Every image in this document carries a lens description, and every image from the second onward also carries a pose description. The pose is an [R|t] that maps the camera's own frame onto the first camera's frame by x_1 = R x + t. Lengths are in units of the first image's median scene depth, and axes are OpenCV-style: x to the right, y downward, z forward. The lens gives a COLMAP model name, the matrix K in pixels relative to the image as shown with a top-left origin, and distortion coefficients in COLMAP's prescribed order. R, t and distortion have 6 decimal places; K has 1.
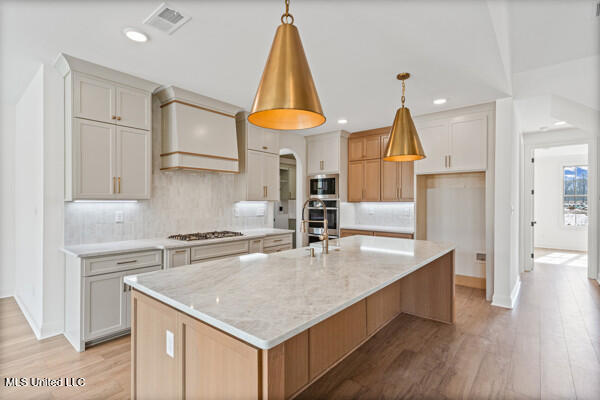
lens RADIAL K [[291.1, 0, 298.5], [0, 291.1, 202.1], [0, 0, 1]] dist [0.003658, -0.000074]
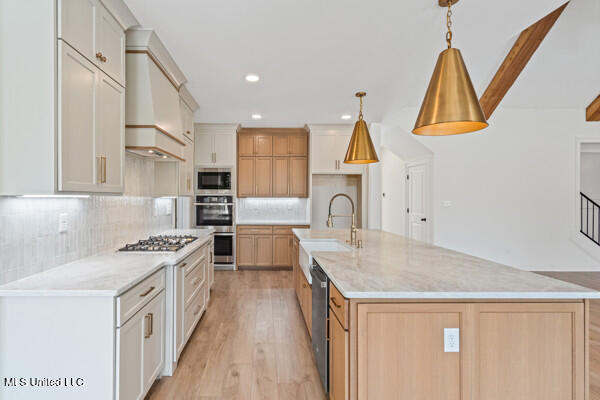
lens RADIAL K [[291.1, 0, 298.9], [0, 291.1, 197.0], [0, 0, 1]] dist [0.003658, -0.000074]
pose [[0.747713, 0.000451, 0.664022, -0.533847], [0.001551, 0.999996, -0.002426, 0.001258], [-0.664021, 0.002843, 0.747709, 0.209455]]
